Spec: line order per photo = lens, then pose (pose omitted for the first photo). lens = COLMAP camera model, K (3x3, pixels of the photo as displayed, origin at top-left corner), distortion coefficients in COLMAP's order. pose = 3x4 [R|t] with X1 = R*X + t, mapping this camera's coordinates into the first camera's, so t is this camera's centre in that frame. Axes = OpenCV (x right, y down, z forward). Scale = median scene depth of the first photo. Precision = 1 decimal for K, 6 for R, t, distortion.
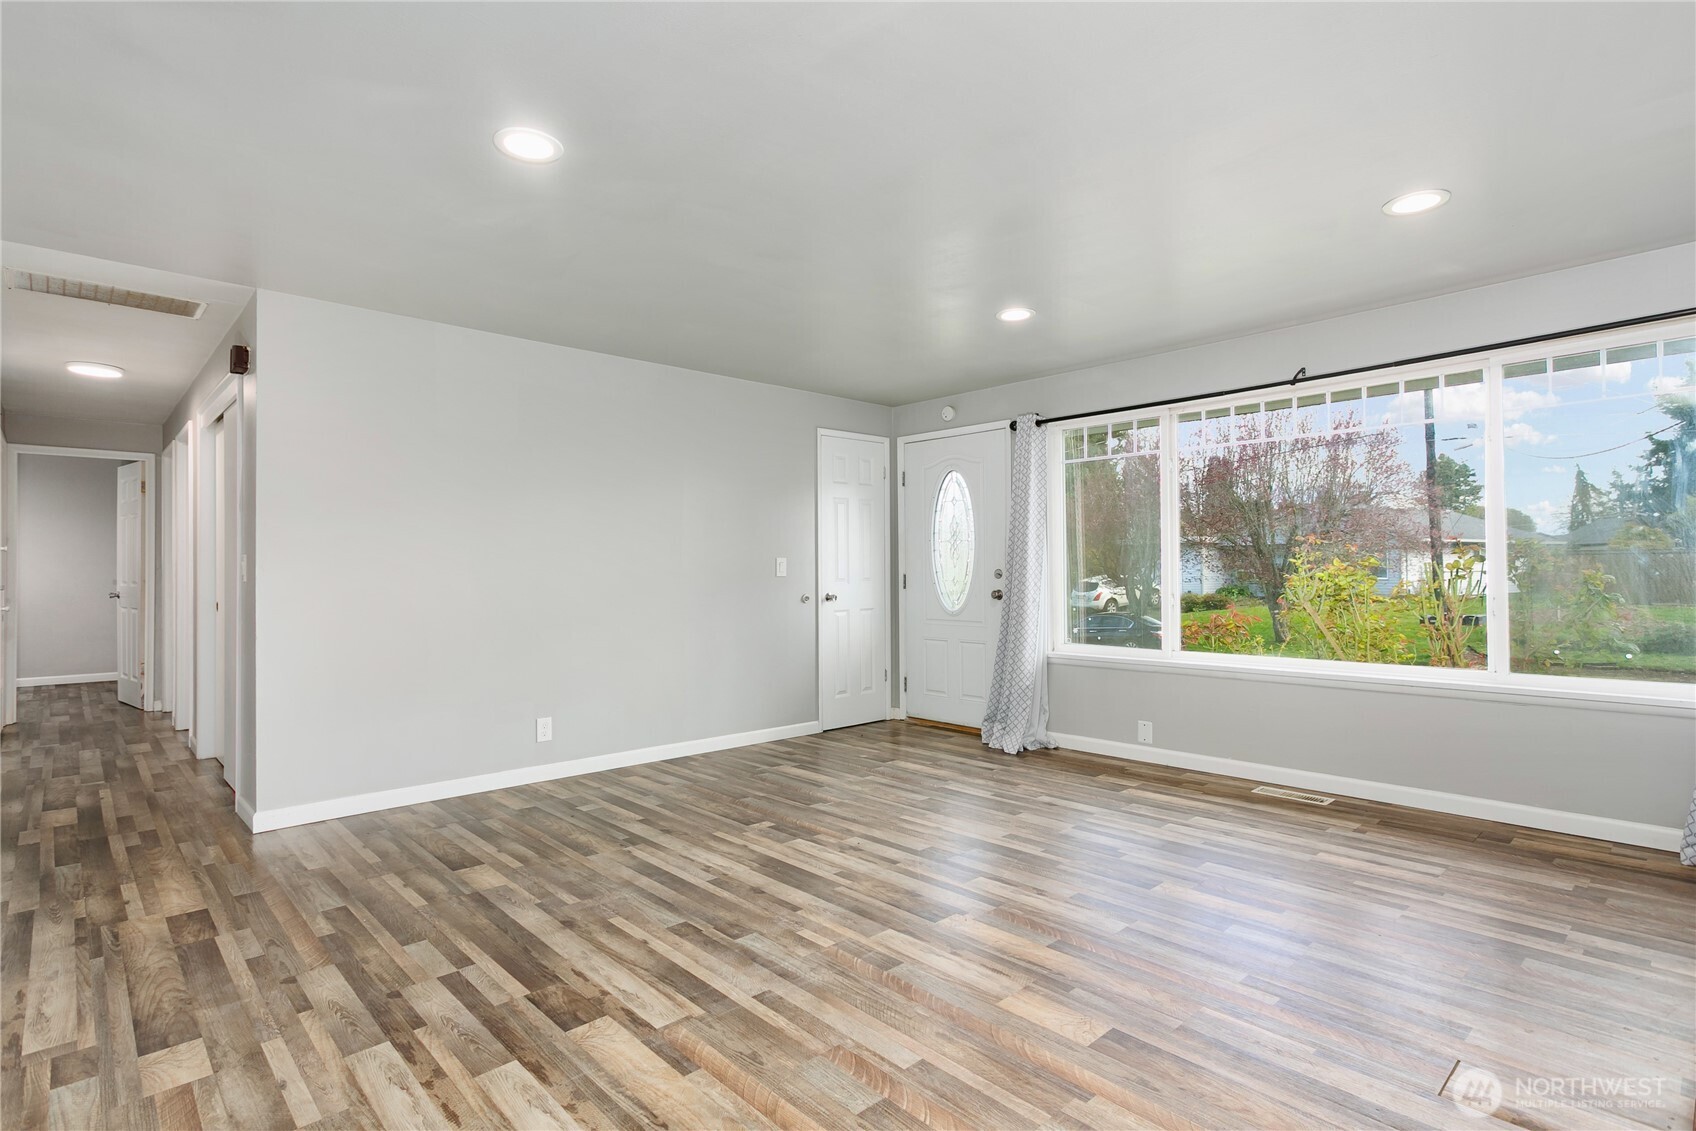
lens RADIAL K [[818.5, 0, 862.1], [0, 818.5, 563.5], [0, 0, 1]] dist [0.002192, 0.000340]
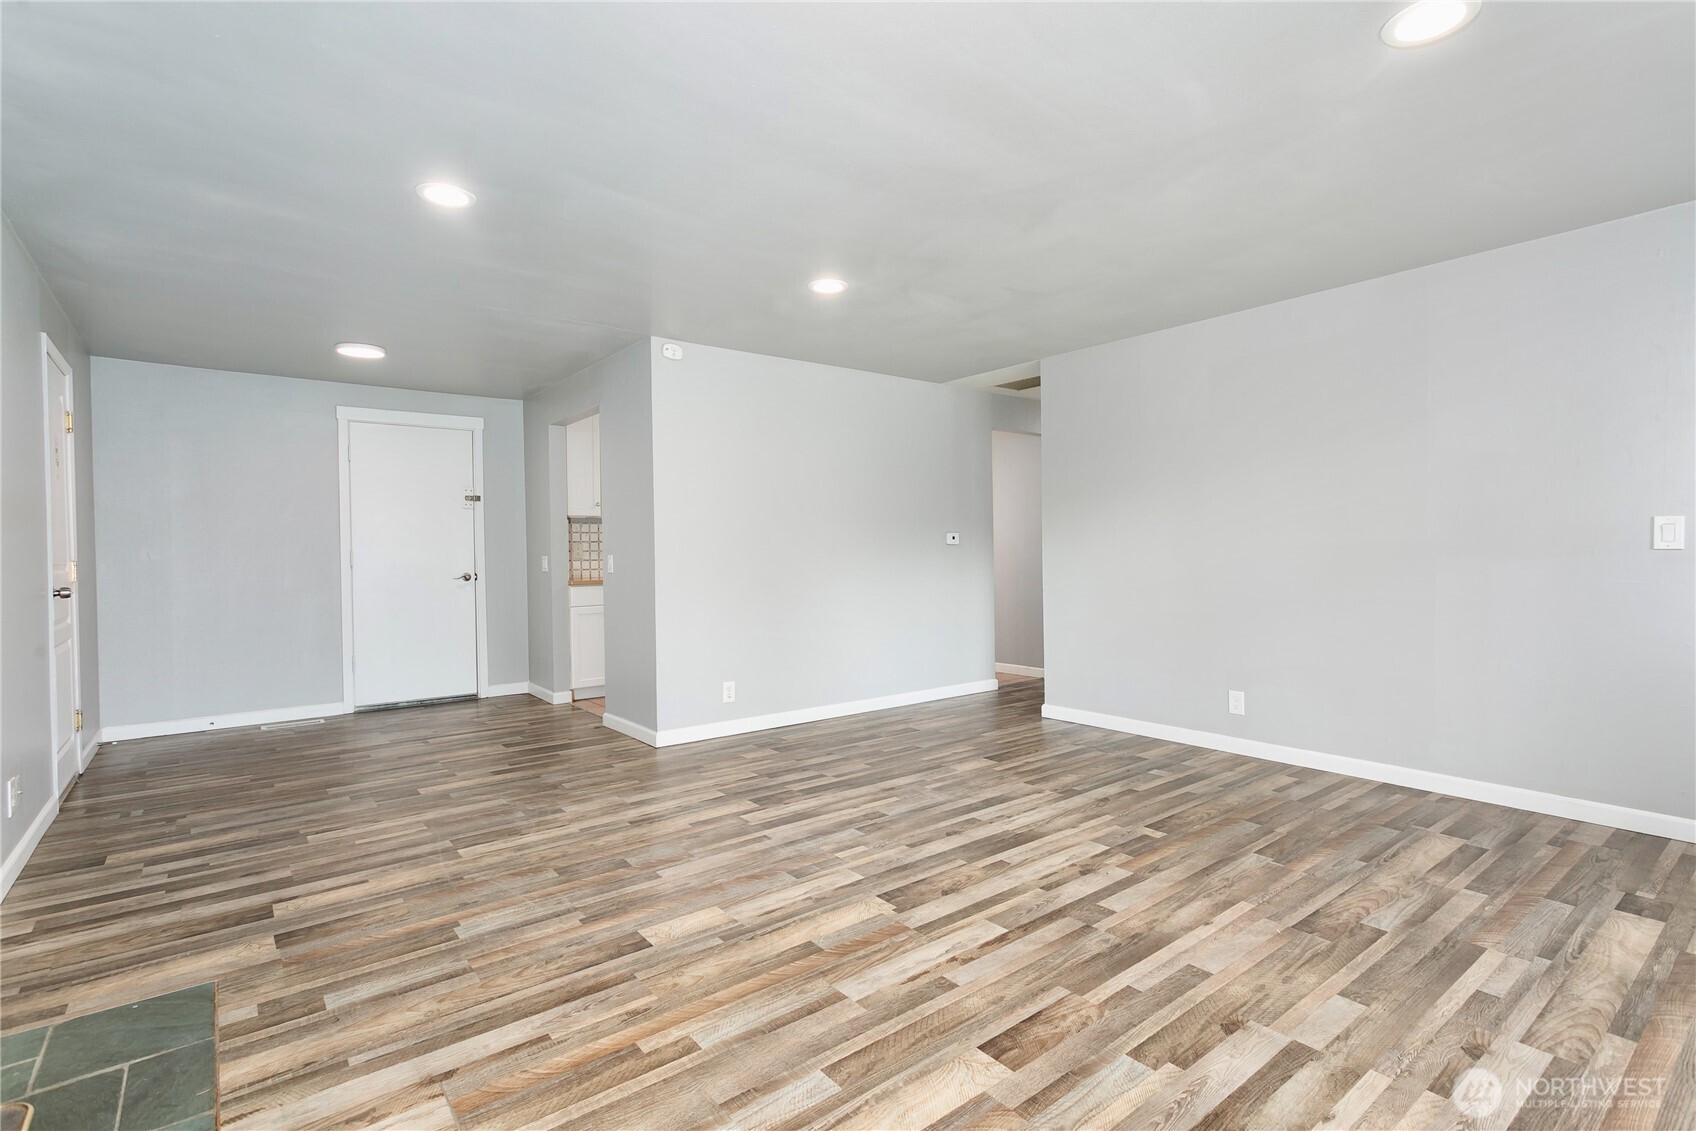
lens RADIAL K [[818.5, 0, 862.1], [0, 818.5, 563.5], [0, 0, 1]] dist [0.002192, 0.000340]
pose [[-0.084478, 0.021289, -0.996198, 0.915000], [0.023732, 0.999531, 0.019347, 0.003431], [0.996143, -0.022008, -0.084944, 0.898398]]
